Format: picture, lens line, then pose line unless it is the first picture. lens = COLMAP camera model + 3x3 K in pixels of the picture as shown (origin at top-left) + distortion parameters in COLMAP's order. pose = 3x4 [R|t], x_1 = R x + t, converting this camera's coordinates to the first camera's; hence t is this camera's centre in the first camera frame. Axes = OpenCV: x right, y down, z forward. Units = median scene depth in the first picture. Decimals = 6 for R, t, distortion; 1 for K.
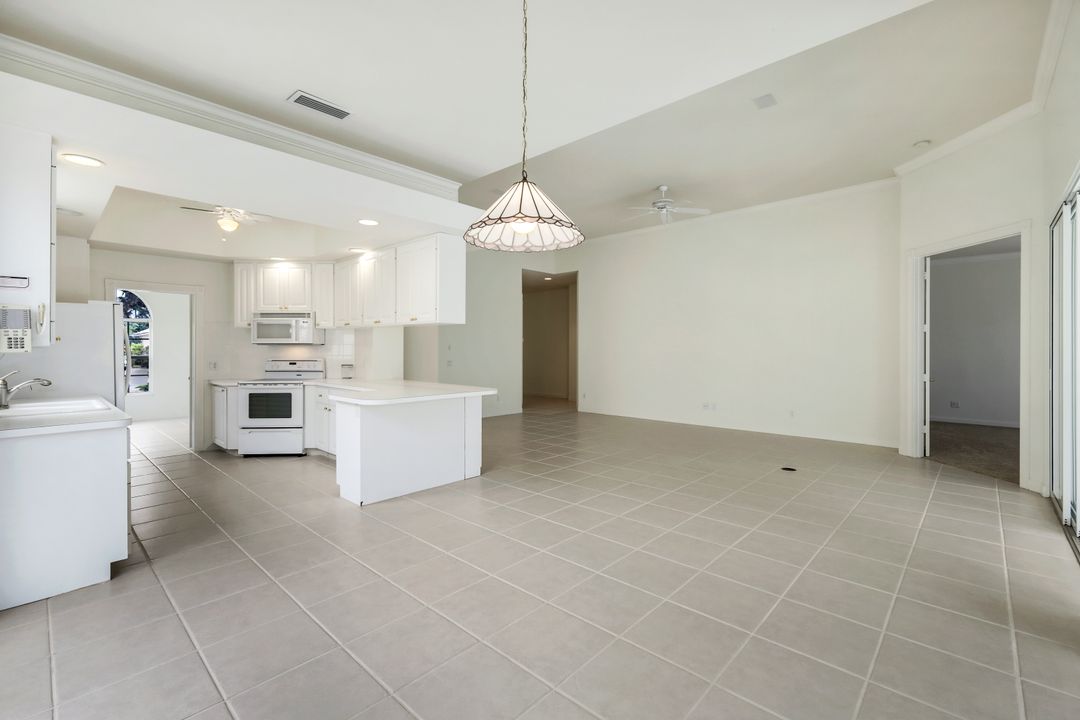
lens RADIAL K [[475.6, 0, 546.8], [0, 475.6, 352.4], [0, 0, 1]] dist [0.003324, -0.002521]
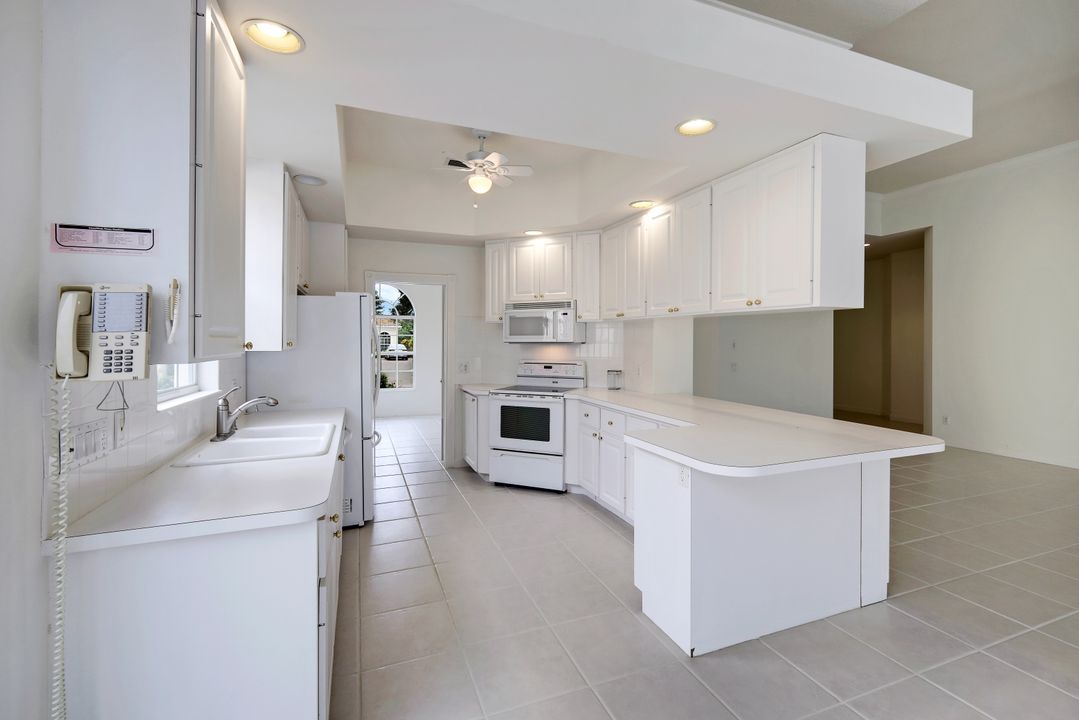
lens RADIAL K [[475.2, 0, 537.7], [0, 475.2, 341.7], [0, 0, 1]] dist [0.003324, -0.002521]
pose [[0.895233, 0.000703, -0.445598, -0.215543], [-0.003106, 0.999984, -0.004664, -0.016057], [0.445588, 0.005560, 0.895221, 0.314684]]
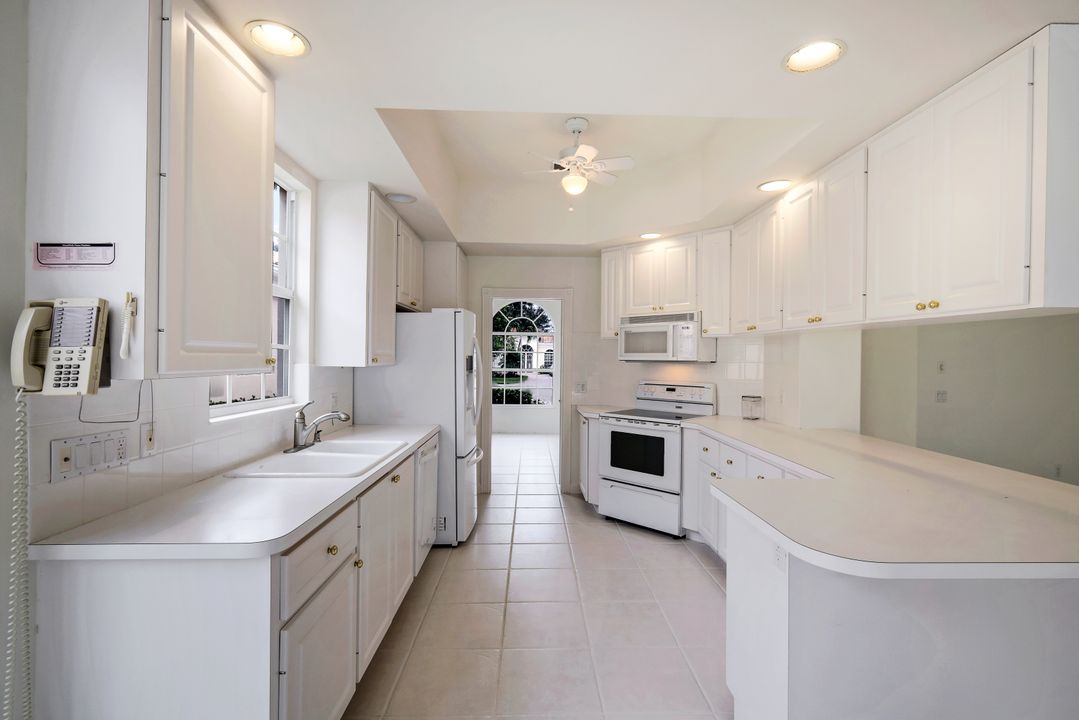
lens RADIAL K [[475.2, 0, 541.5], [0, 475.2, 354.8], [0, 0, 1]] dist [0.003324, -0.002521]
pose [[0.687420, 0.001904, -0.726258, -0.179863], [-0.013951, 0.999847, -0.010584, -0.017814], [0.726126, 0.017408, 0.687341, 0.427235]]
